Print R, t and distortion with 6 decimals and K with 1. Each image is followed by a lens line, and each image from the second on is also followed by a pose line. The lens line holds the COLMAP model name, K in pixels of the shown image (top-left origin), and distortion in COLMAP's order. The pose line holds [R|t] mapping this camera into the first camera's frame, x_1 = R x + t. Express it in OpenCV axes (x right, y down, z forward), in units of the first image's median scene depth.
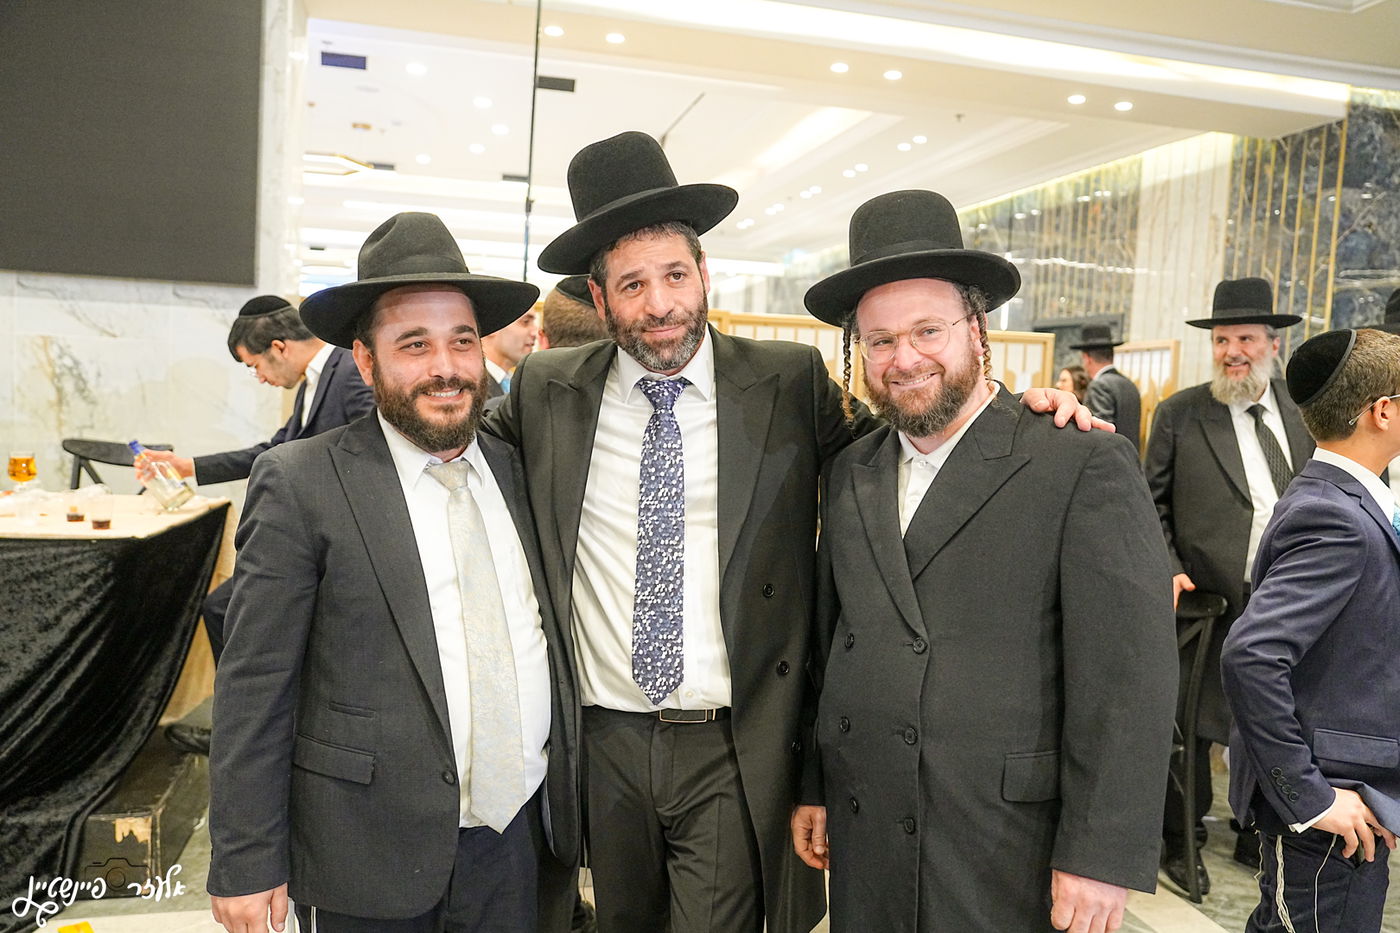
lens RADIAL K [[1042.0, 0, 712.5], [0, 1042.0, 461.4], [0, 0, 1]] dist [0.070194, 0.013585]
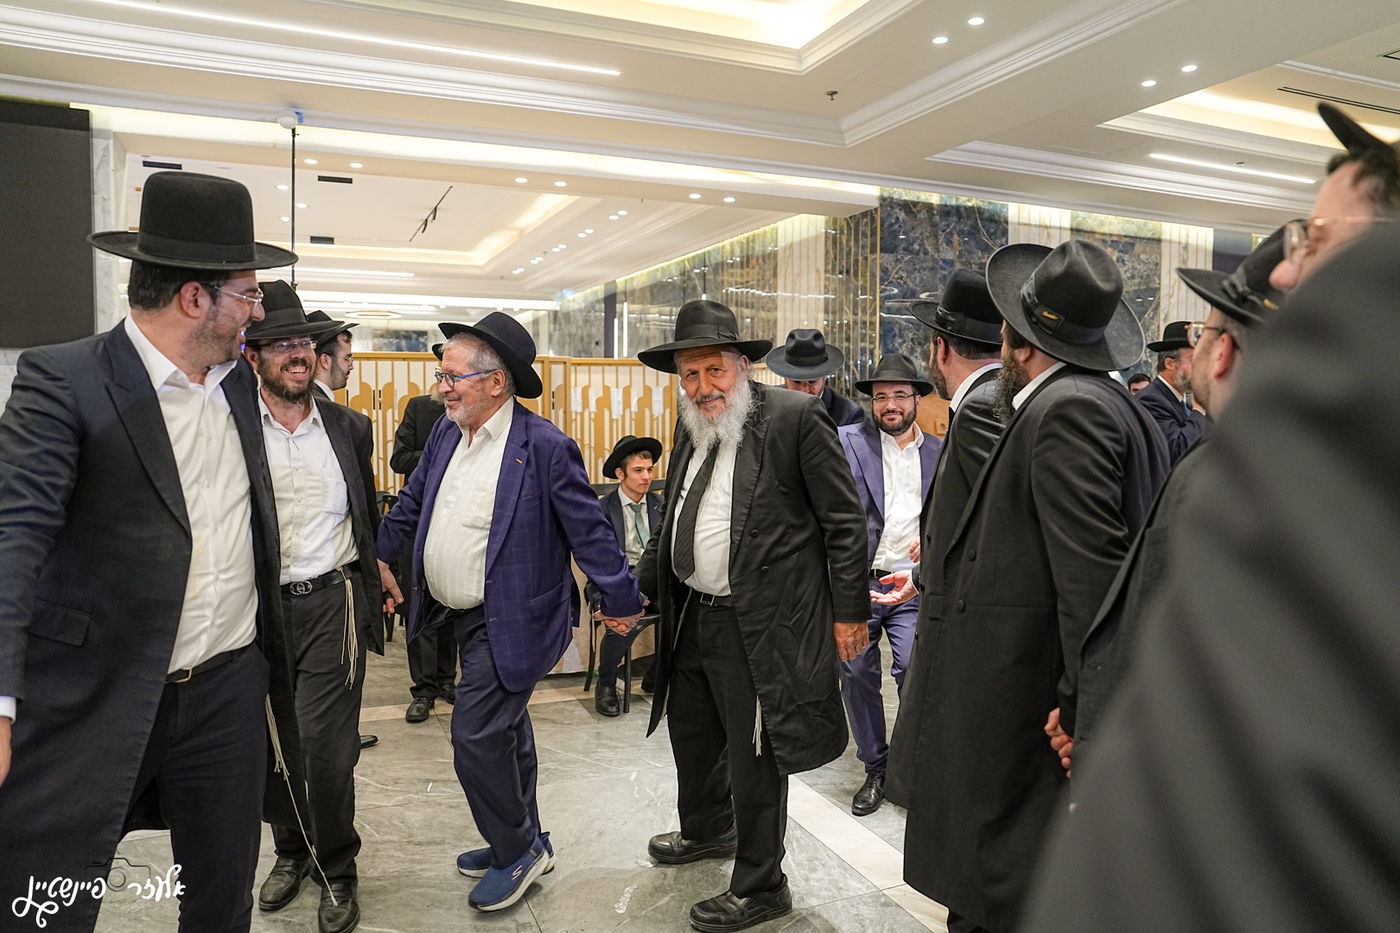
lens RADIAL K [[958.7, 0, 689.1], [0, 958.7, 476.2], [0, 0, 1]] dist [-0.011821, 0.003226]
pose [[0.989840, -0.059575, 0.129107, 0.130710], [0.058276, 0.998205, 0.013824, 0.018014], [-0.129698, -0.006160, 0.991534, -0.265910]]
